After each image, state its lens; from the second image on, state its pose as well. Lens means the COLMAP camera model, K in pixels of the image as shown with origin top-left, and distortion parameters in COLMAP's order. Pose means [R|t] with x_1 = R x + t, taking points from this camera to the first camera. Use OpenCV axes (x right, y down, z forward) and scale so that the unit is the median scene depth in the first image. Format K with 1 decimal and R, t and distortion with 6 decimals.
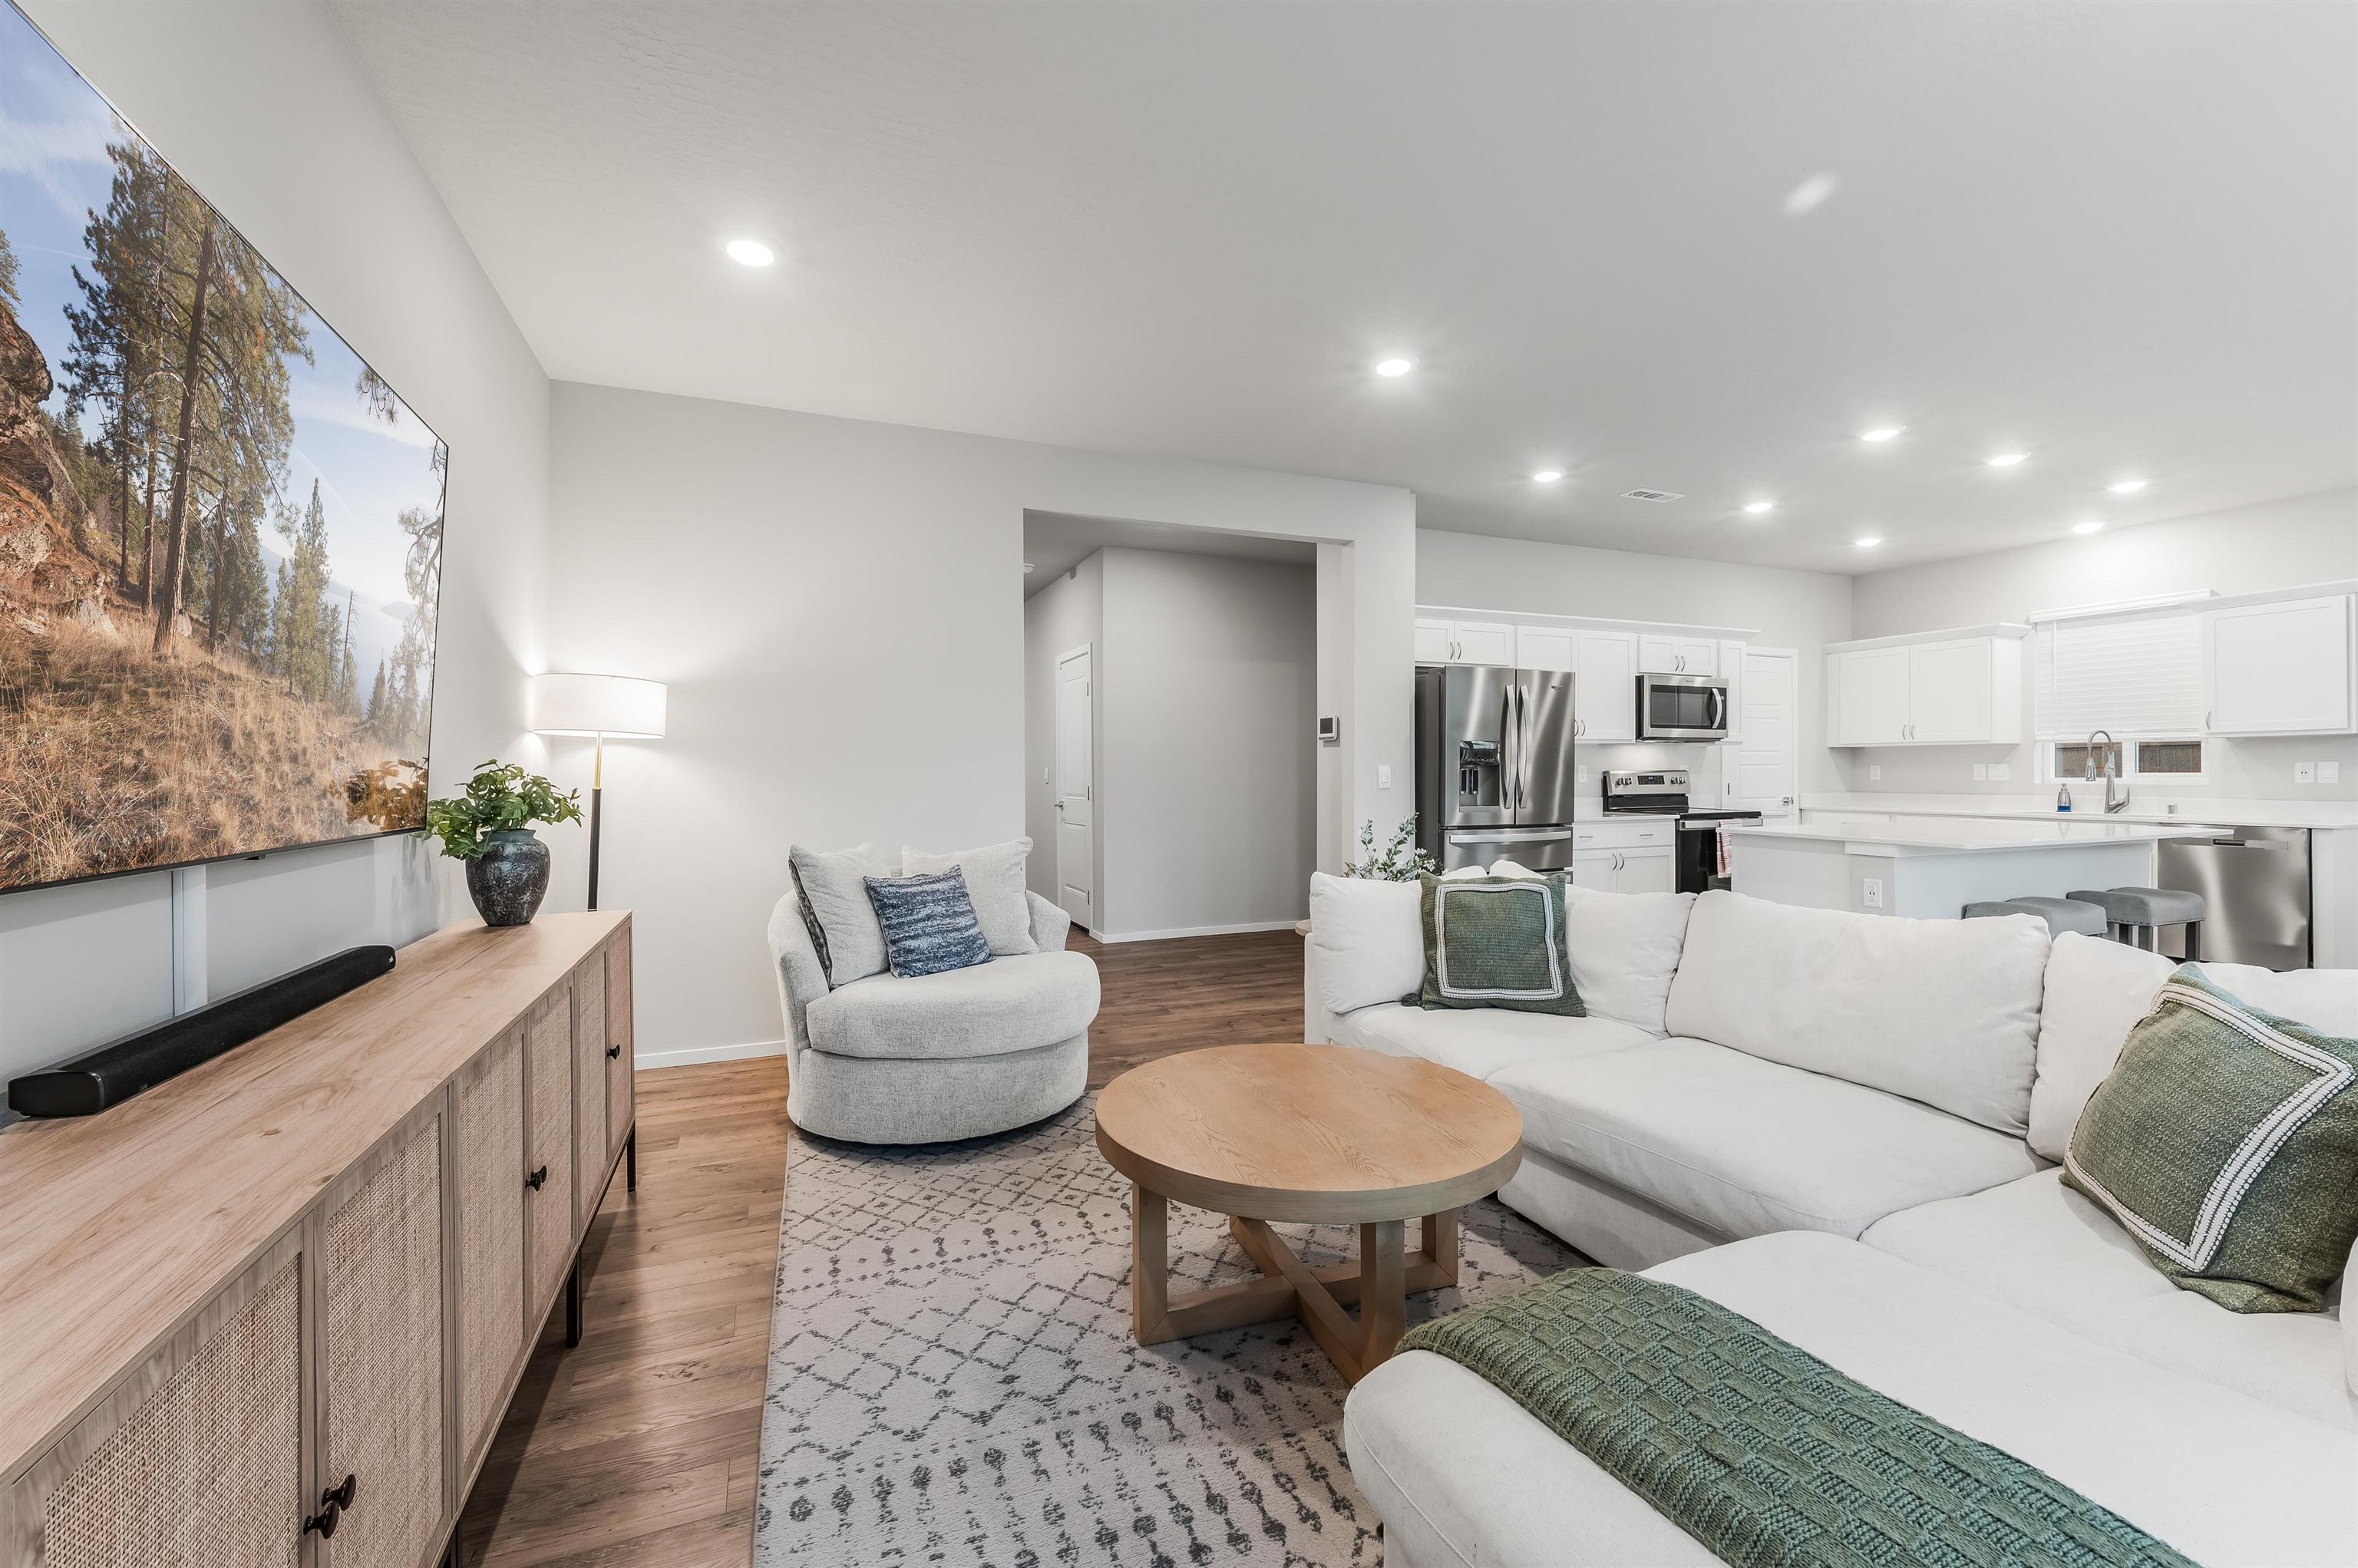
lens RADIAL K [[945.1, 0, 1175.2], [0, 945.1, 777.6], [0, 0, 1]] dist [-0.009998, 0.000058]
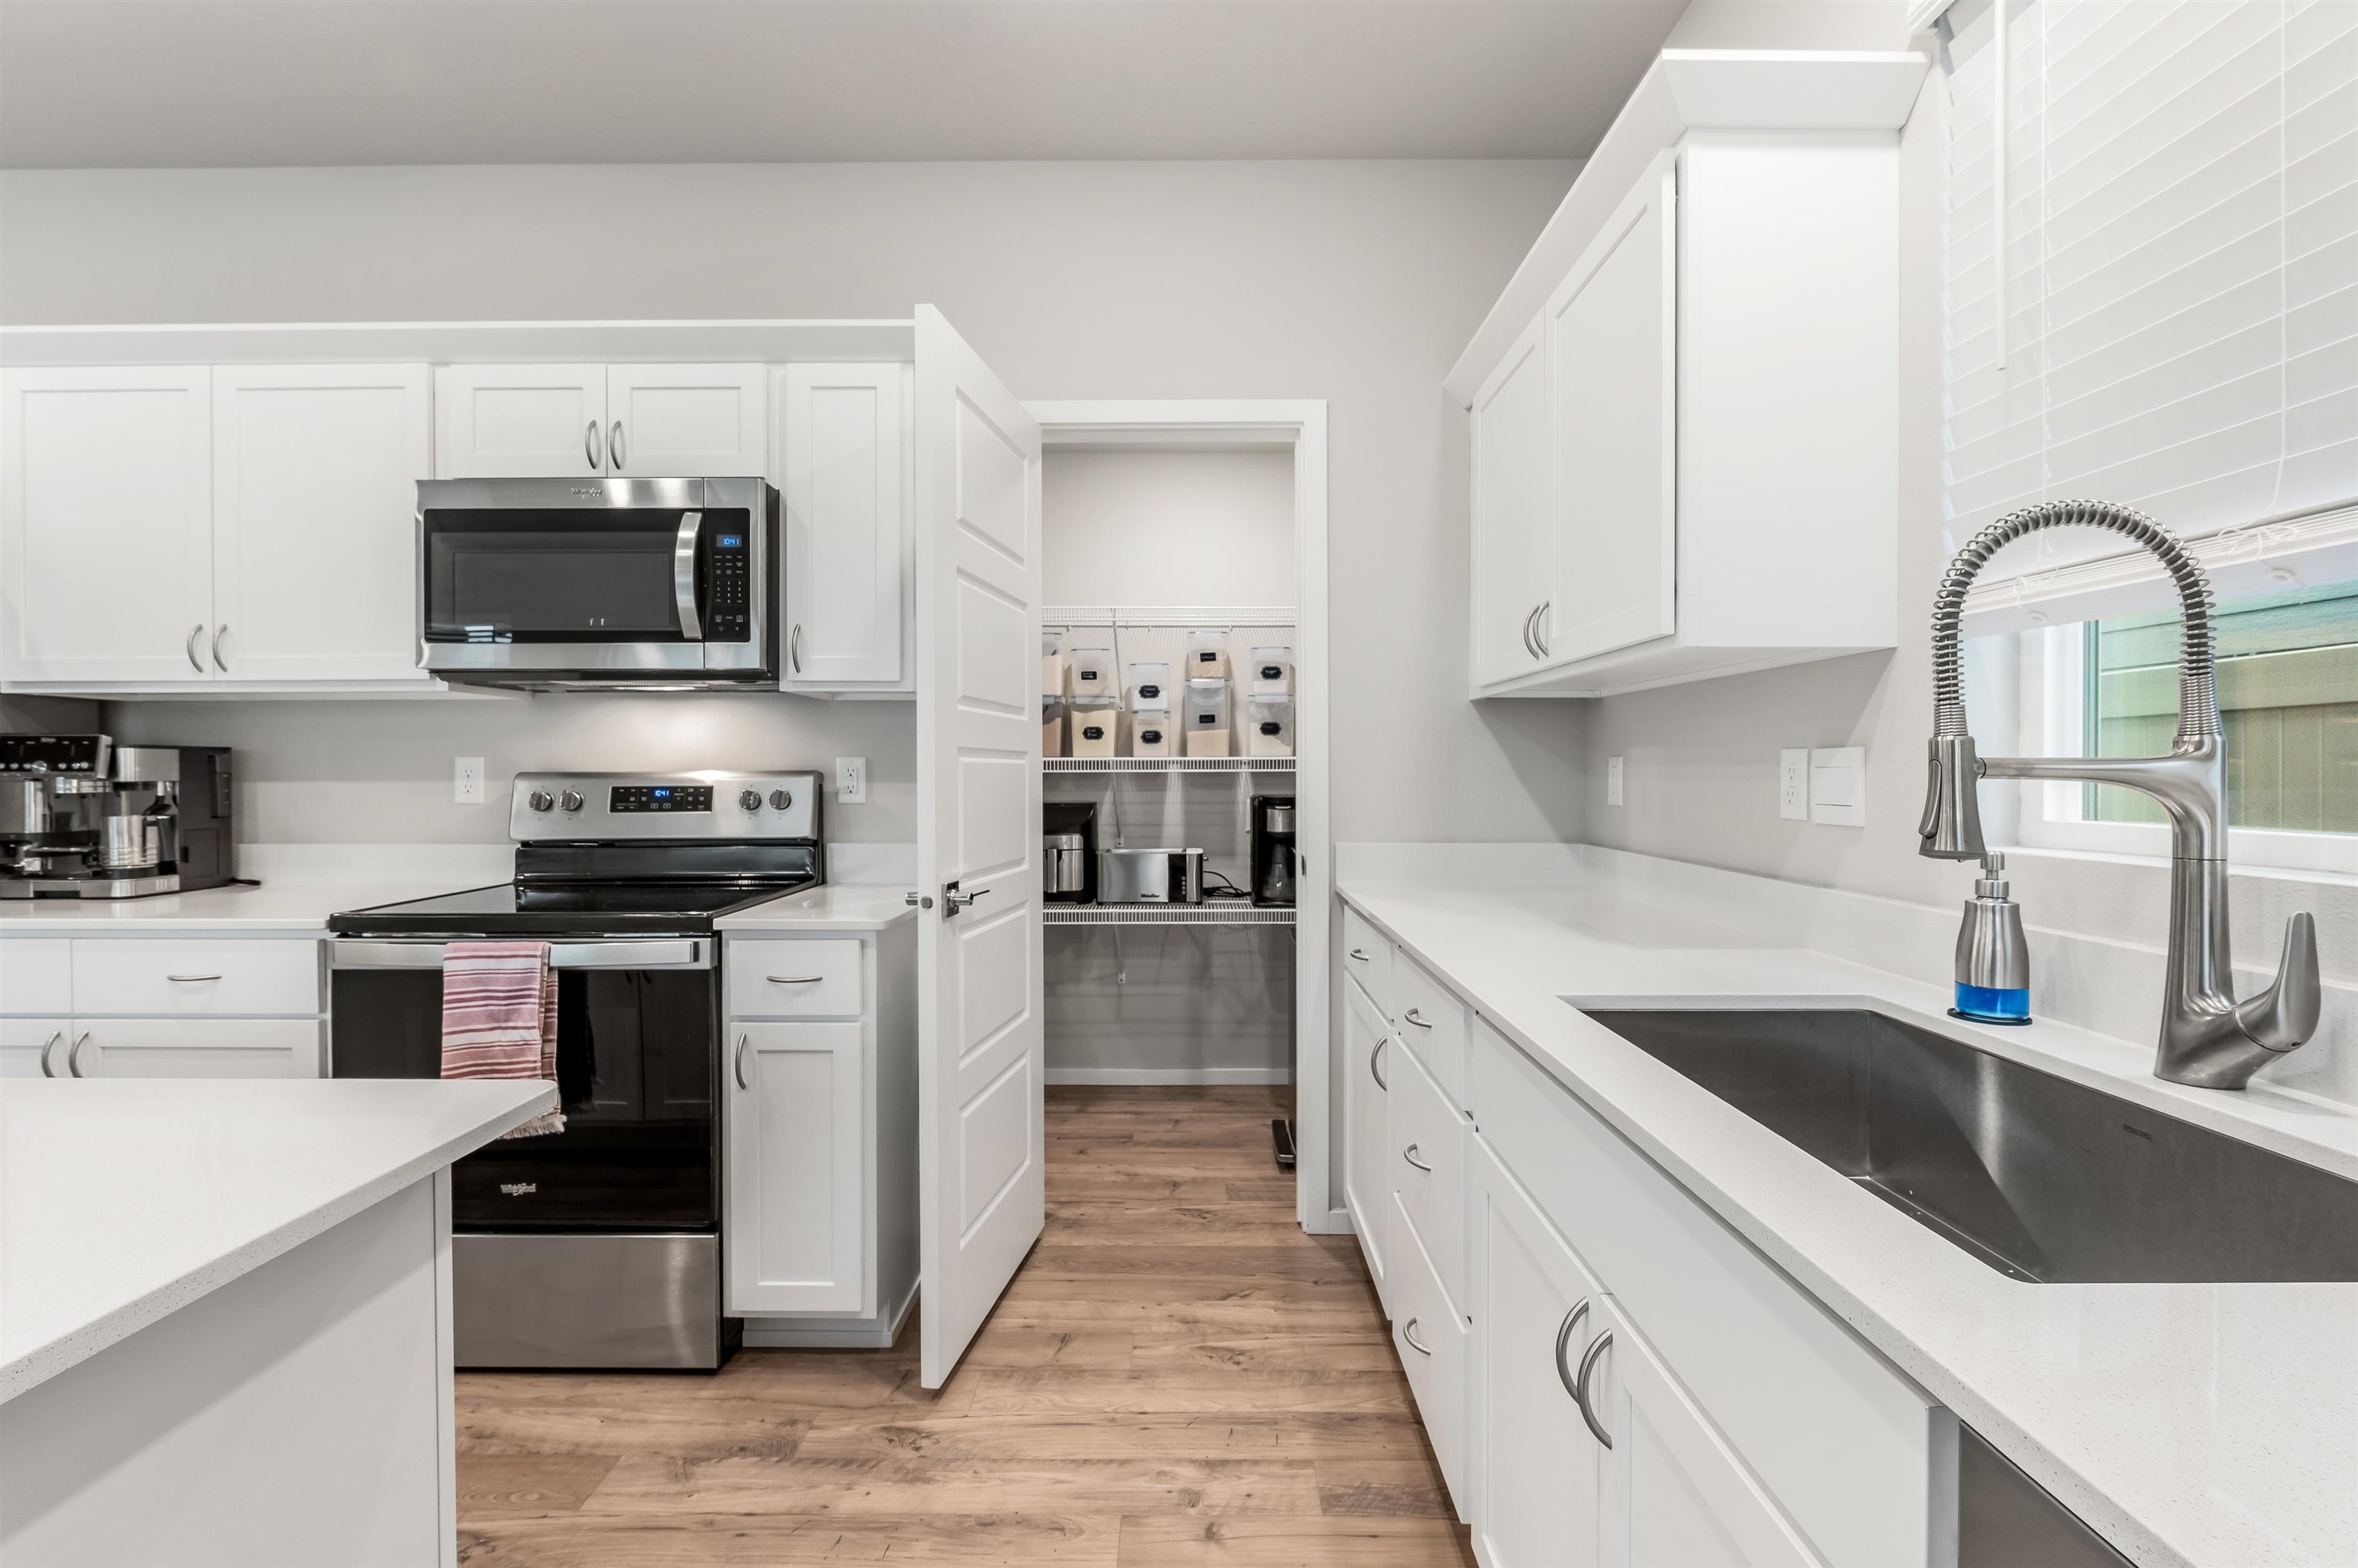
lens RADIAL K [[1043.8, 0, 1184.5], [0, 1043.8, 771.6], [0, 0, 1]] dist [0.000246, -0.000747]
pose [[0.922816, 0.004683, -0.385212, 0.862762], [-0.003602, 0.999987, 0.003528, -0.009955], [0.385223, -0.001868, 0.922821, 0.742704]]
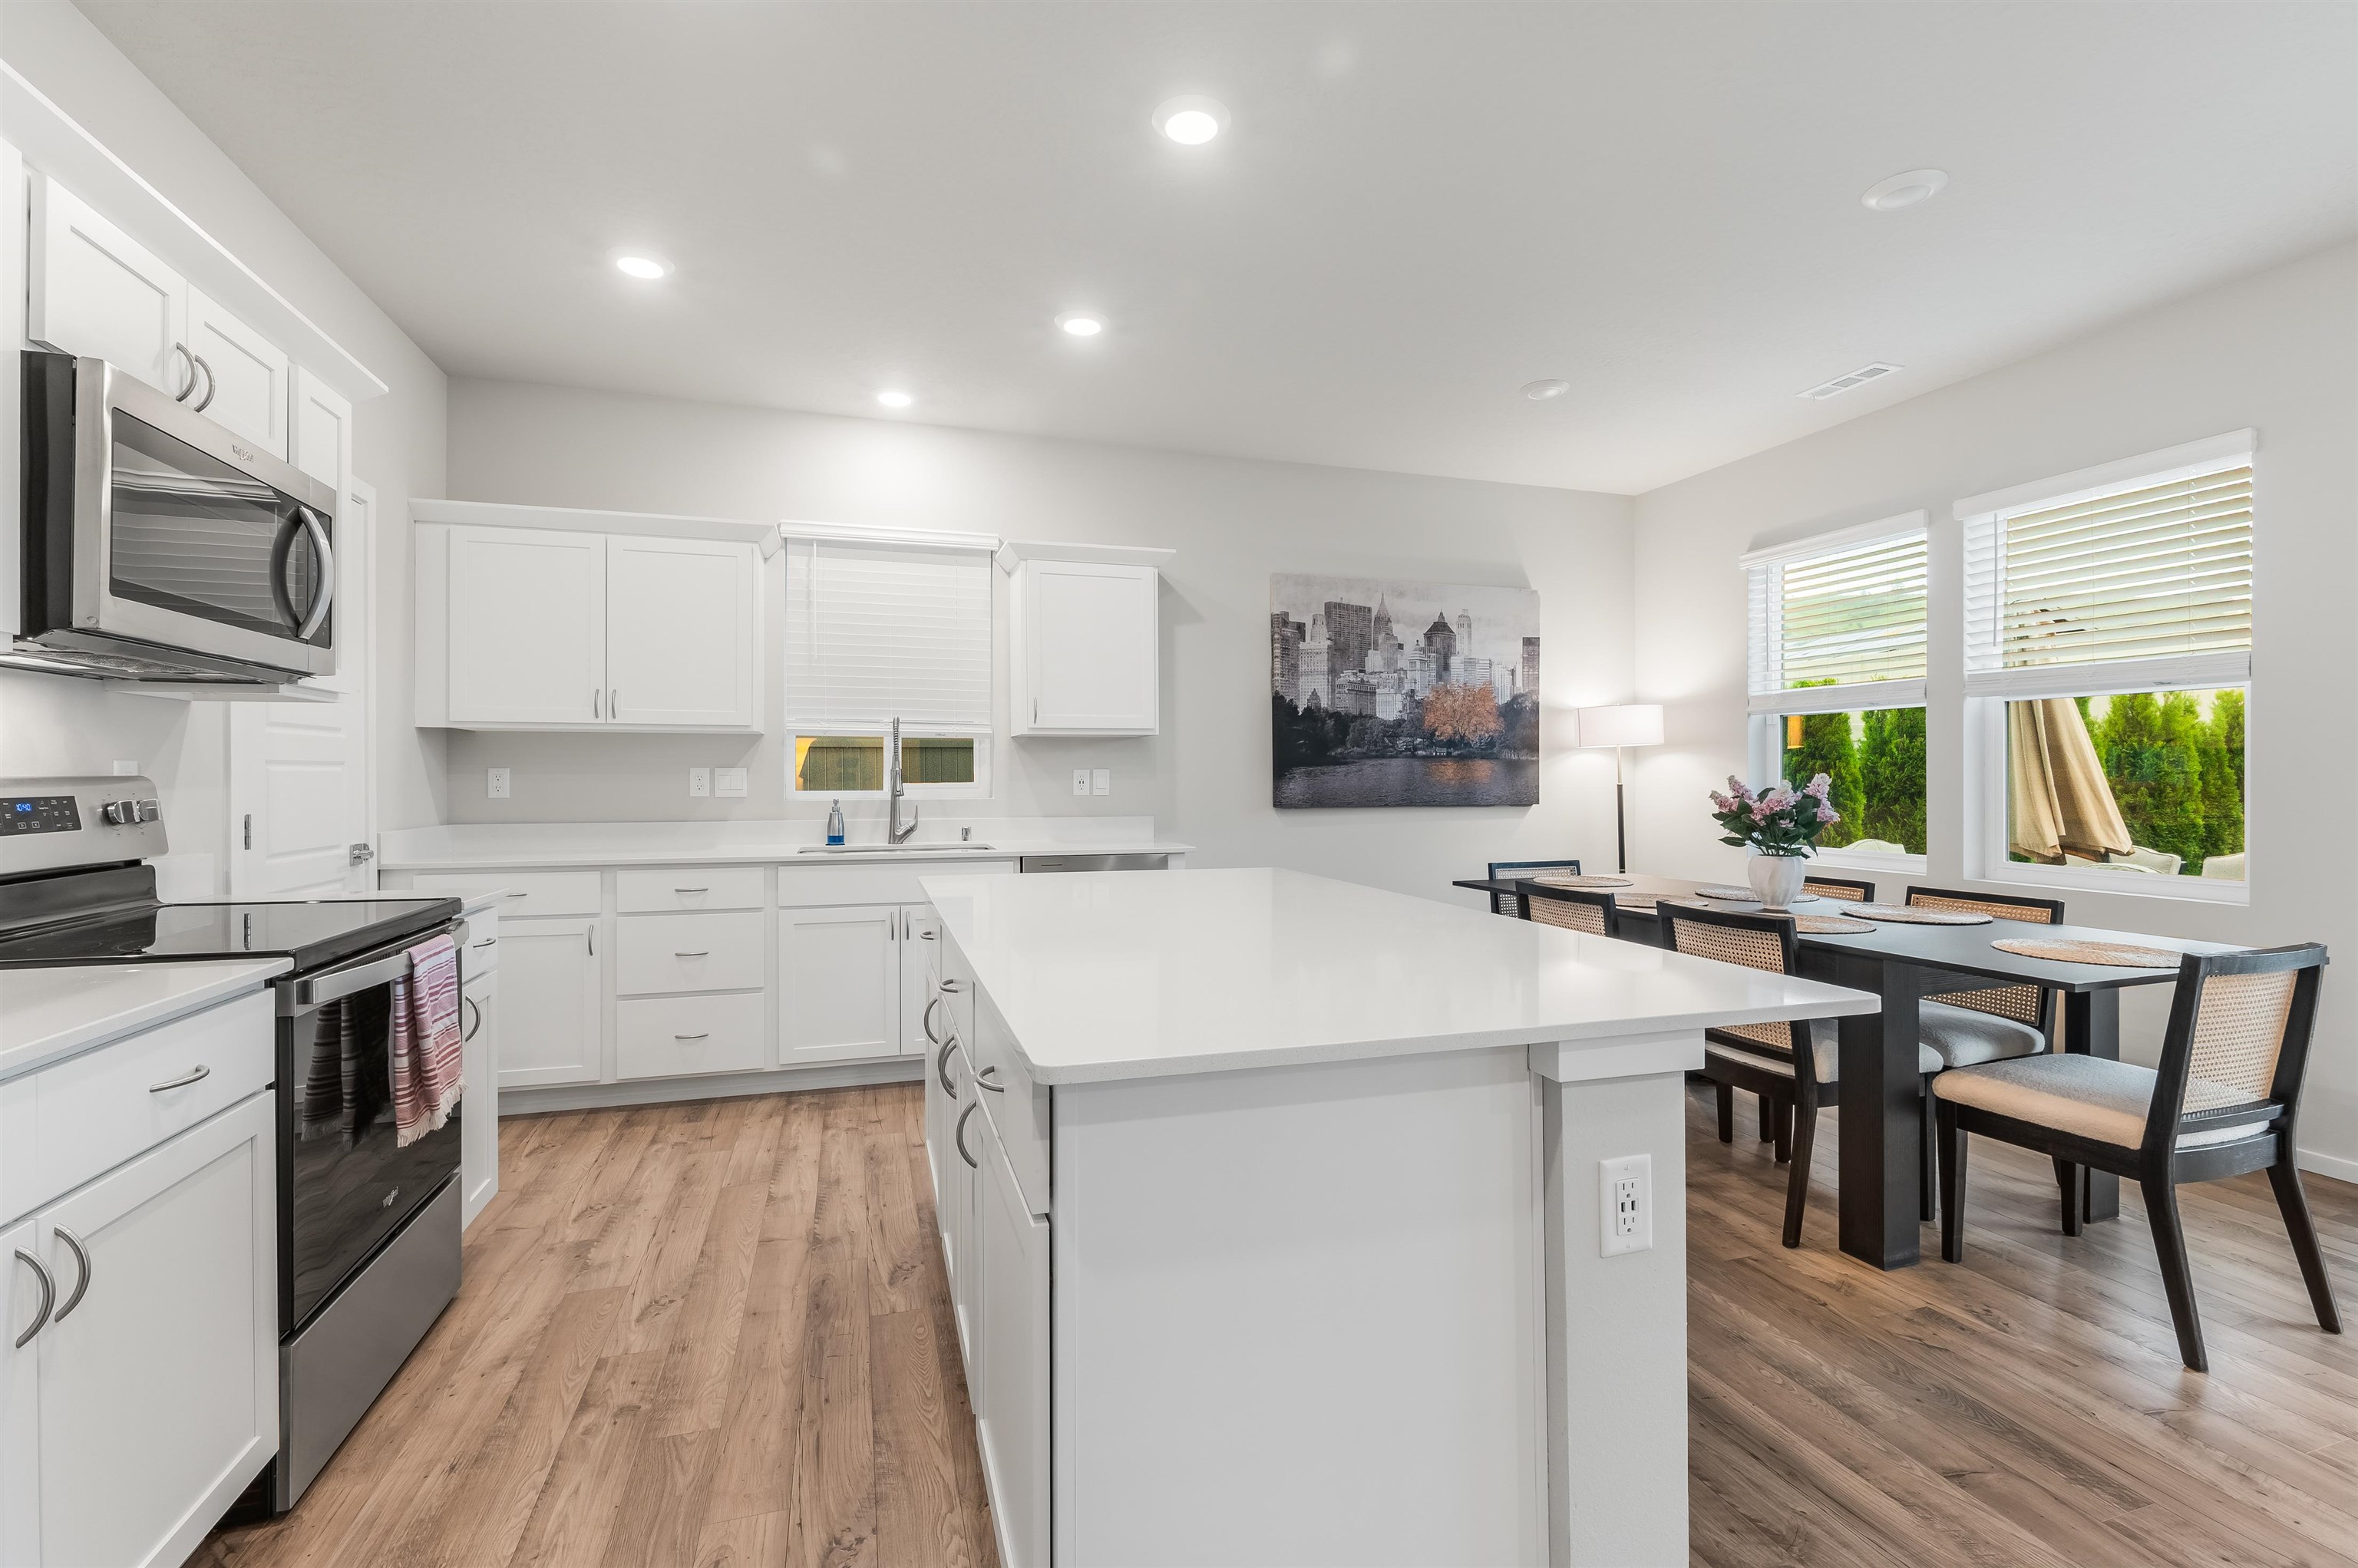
lens RADIAL K [[1043.8, 0, 1186.1], [0, 1043.8, 775.9], [0, 0, 1]] dist [0.000246, -0.000747]
pose [[0.070934, 0.004919, 0.997469, 0.257694], [0.006216, 0.999966, -0.005373, -0.004676], [-0.997462, 0.006581, 0.070901, 0.695662]]
